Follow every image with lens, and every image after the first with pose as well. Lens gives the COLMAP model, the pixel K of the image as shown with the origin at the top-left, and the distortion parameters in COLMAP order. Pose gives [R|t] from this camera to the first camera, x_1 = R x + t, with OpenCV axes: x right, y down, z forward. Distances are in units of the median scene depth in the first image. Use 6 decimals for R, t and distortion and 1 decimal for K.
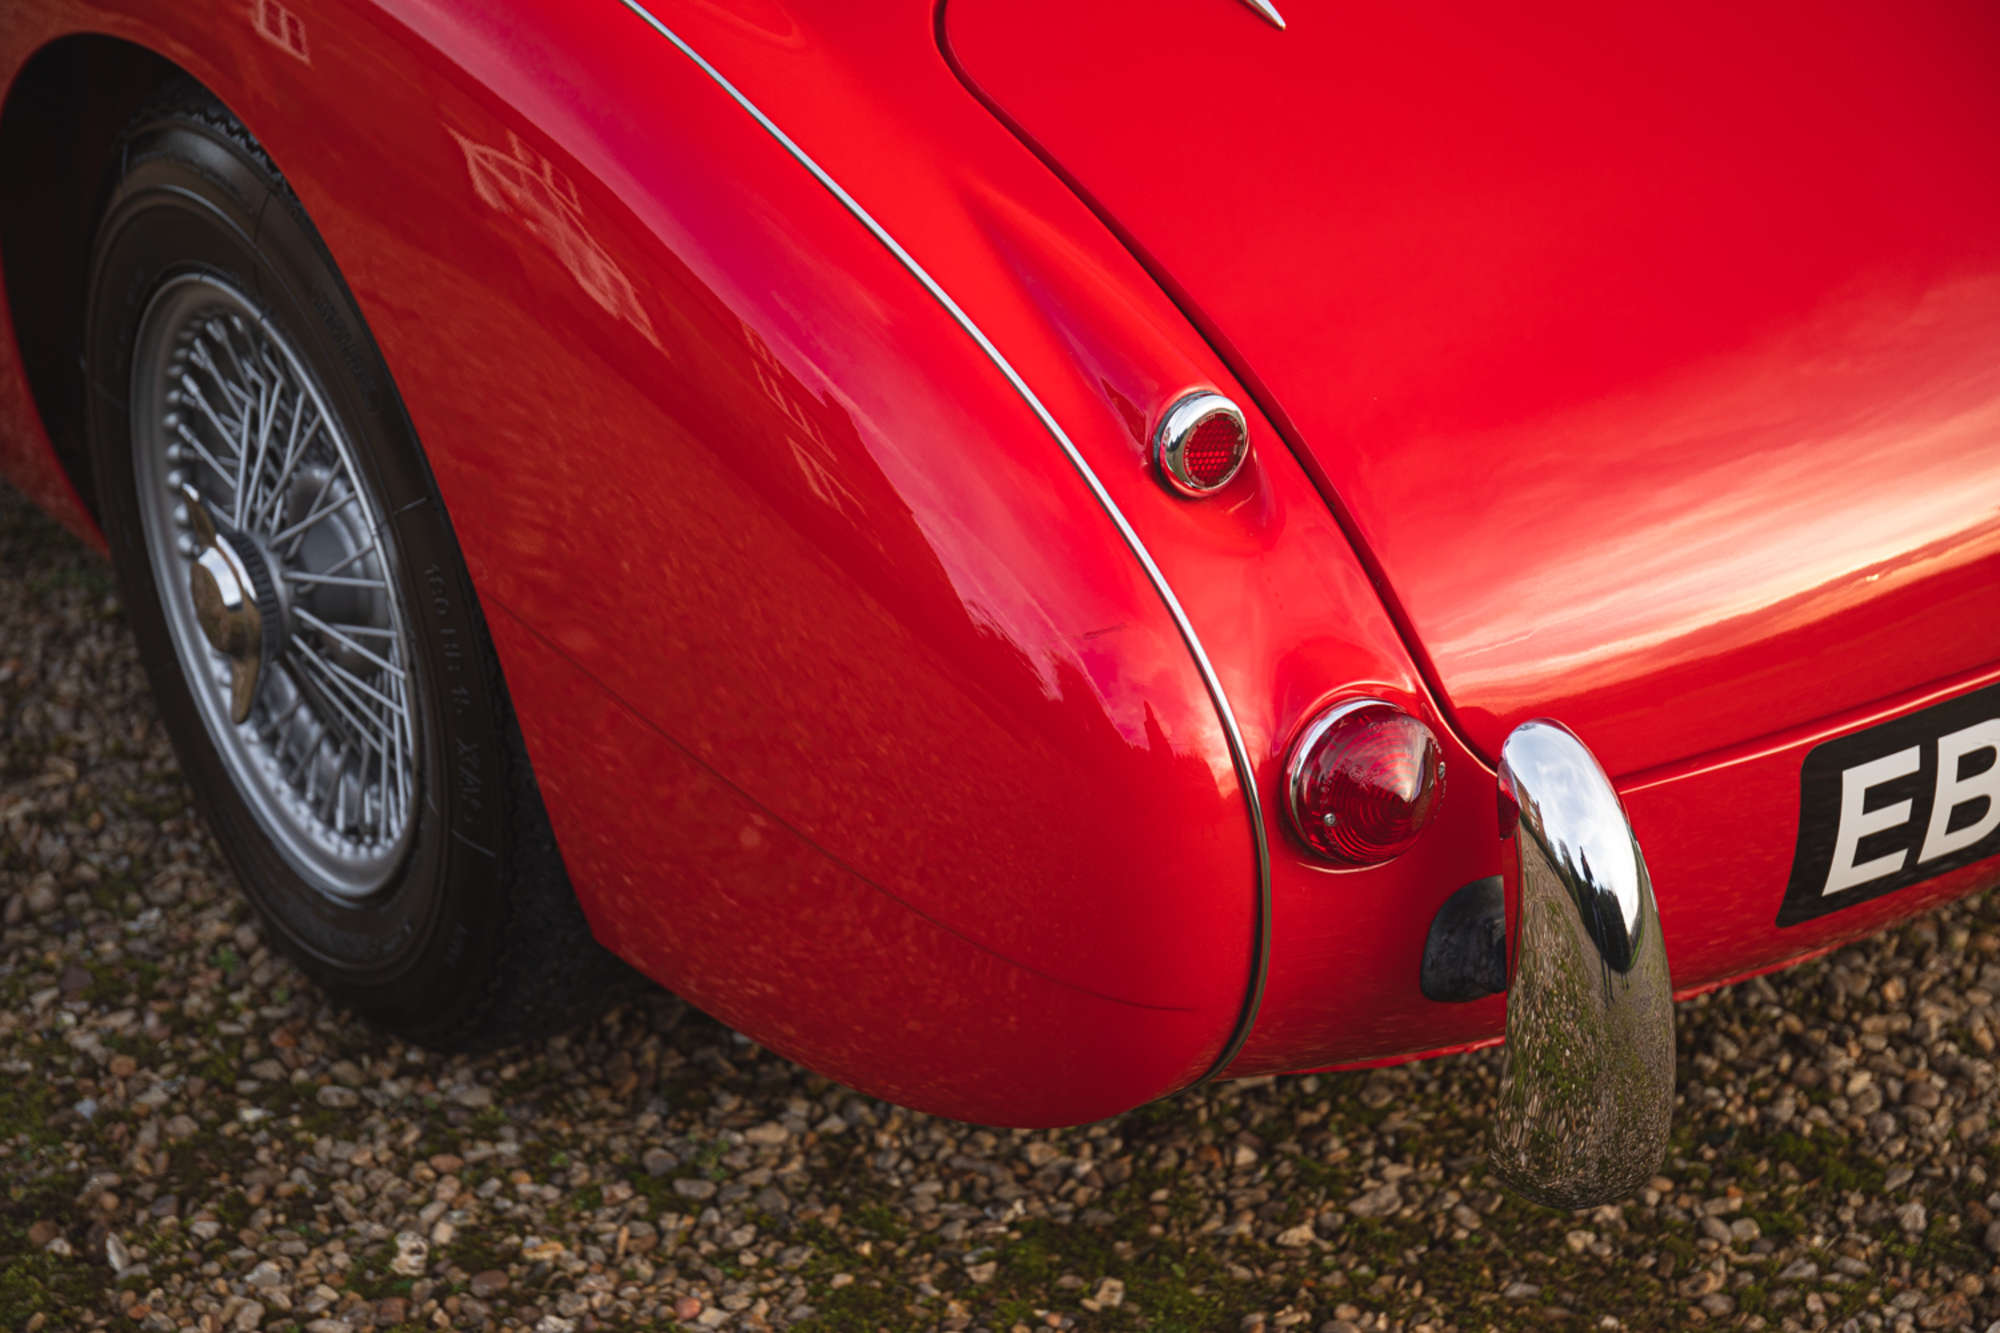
lens RADIAL K [[3895.6, 0, 1000.0], [0, 3895.6, 666.5], [0, 0, 1]] dist [0.173070, 0.058008]
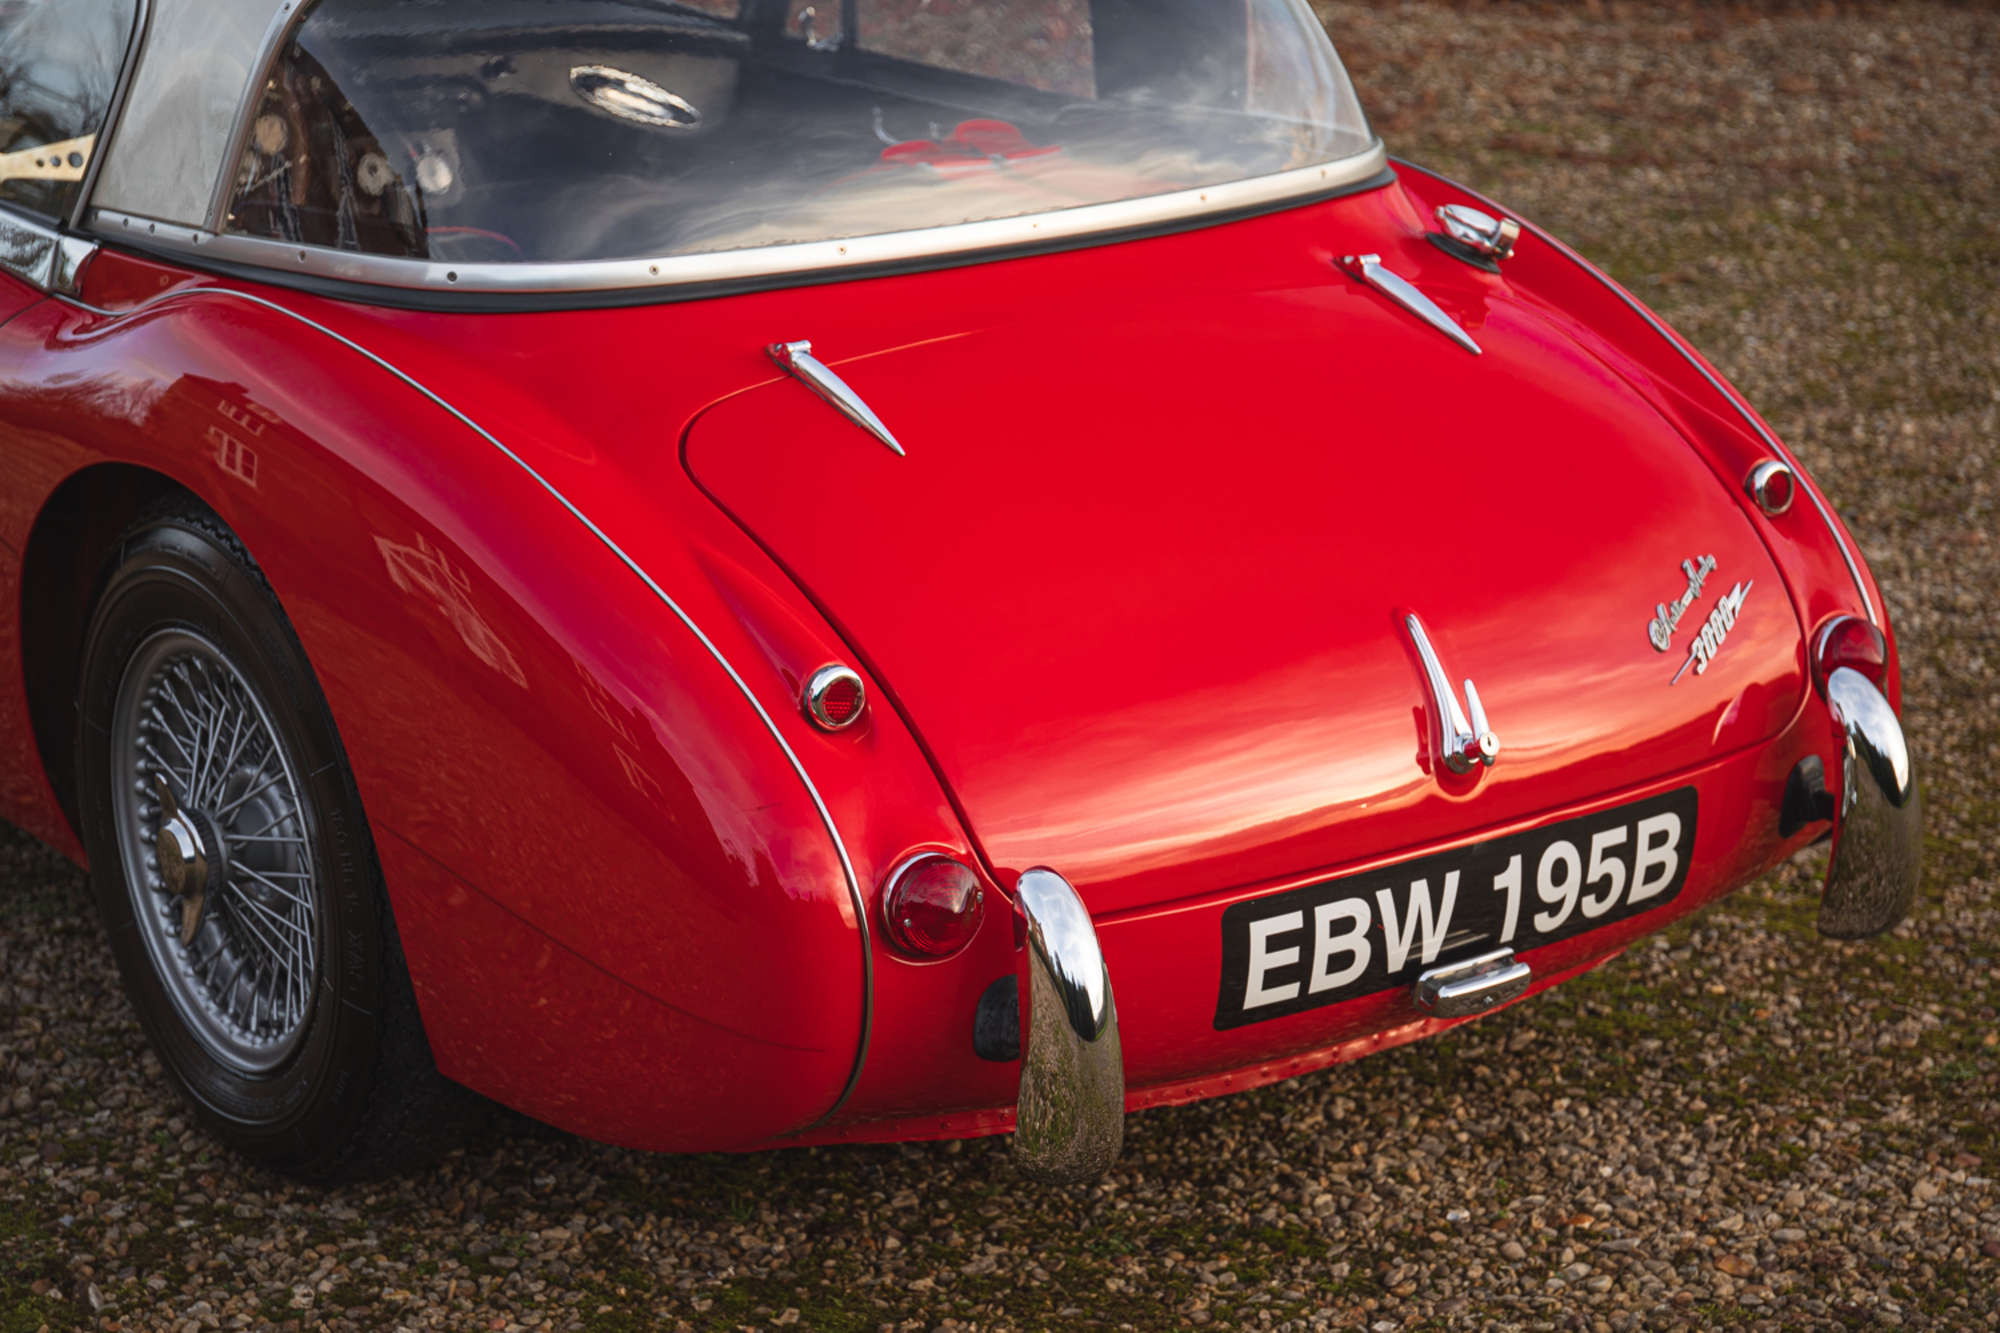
lens RADIAL K [[4037.6, 0, 1000.0], [0, 4037.6, 666.5], [0, 0, 1]] dist [0.244975, 0.028981]
pose [[0.999182, 0.008984, 0.039434, 0.041734], [-0.003203, 0.989531, -0.144286, 0.130982], [-0.040317, 0.144041, 0.988750, -0.500499]]
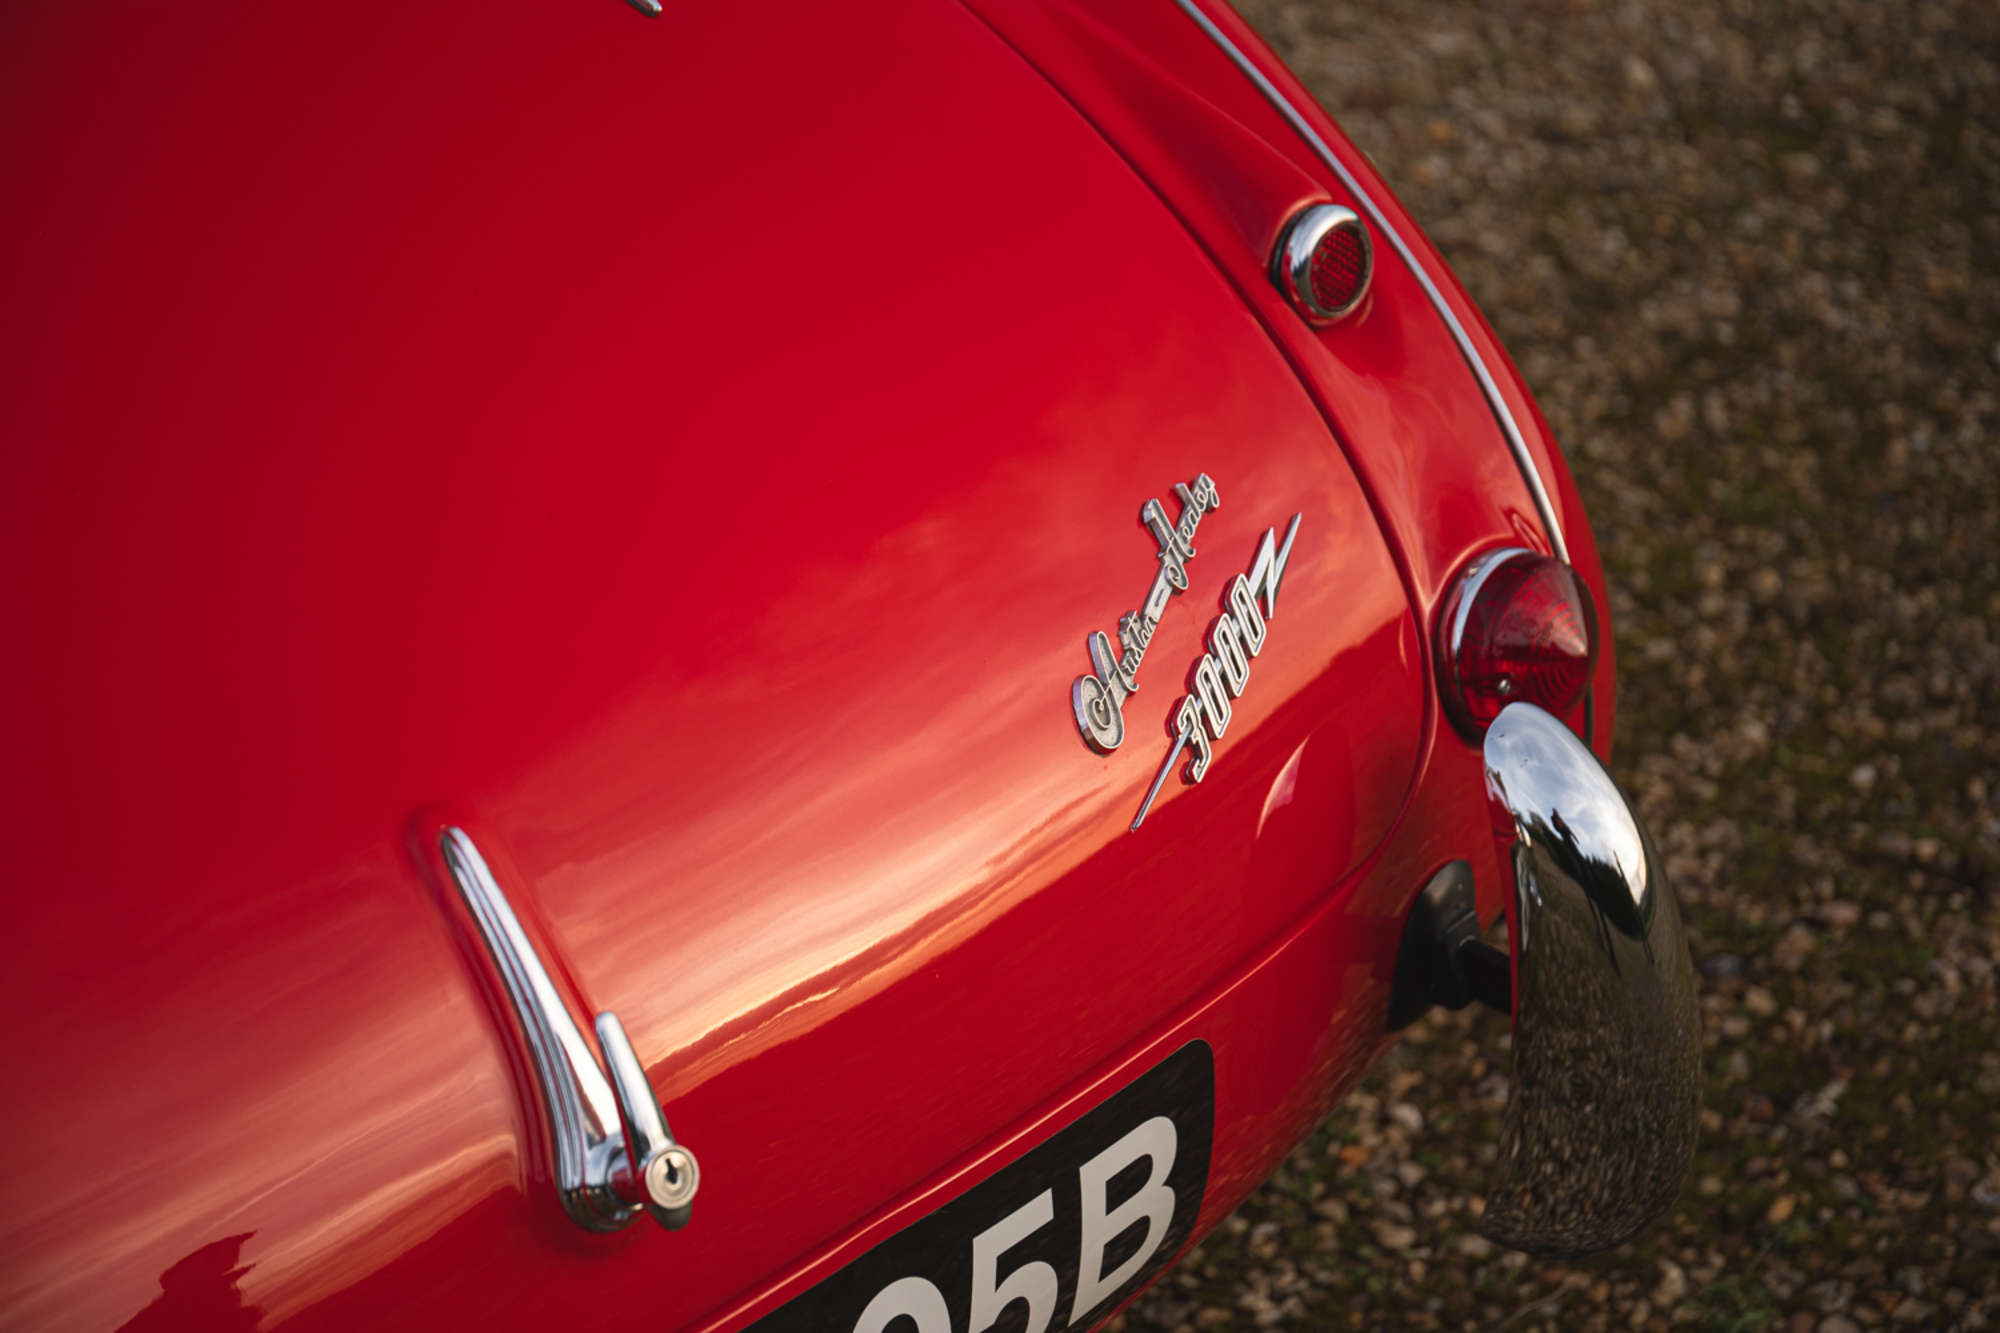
lens RADIAL K [[3895.6, 0, 1000.0], [0, 3895.6, 666.5], [0, 0, 1]] dist [0.173070, 0.058008]
pose [[0.985140, -0.091969, 0.145058, 0.234949], [0.087017, 0.995398, 0.040137, -0.120282], [-0.148081, -0.026918, 0.988609, 0.346698]]
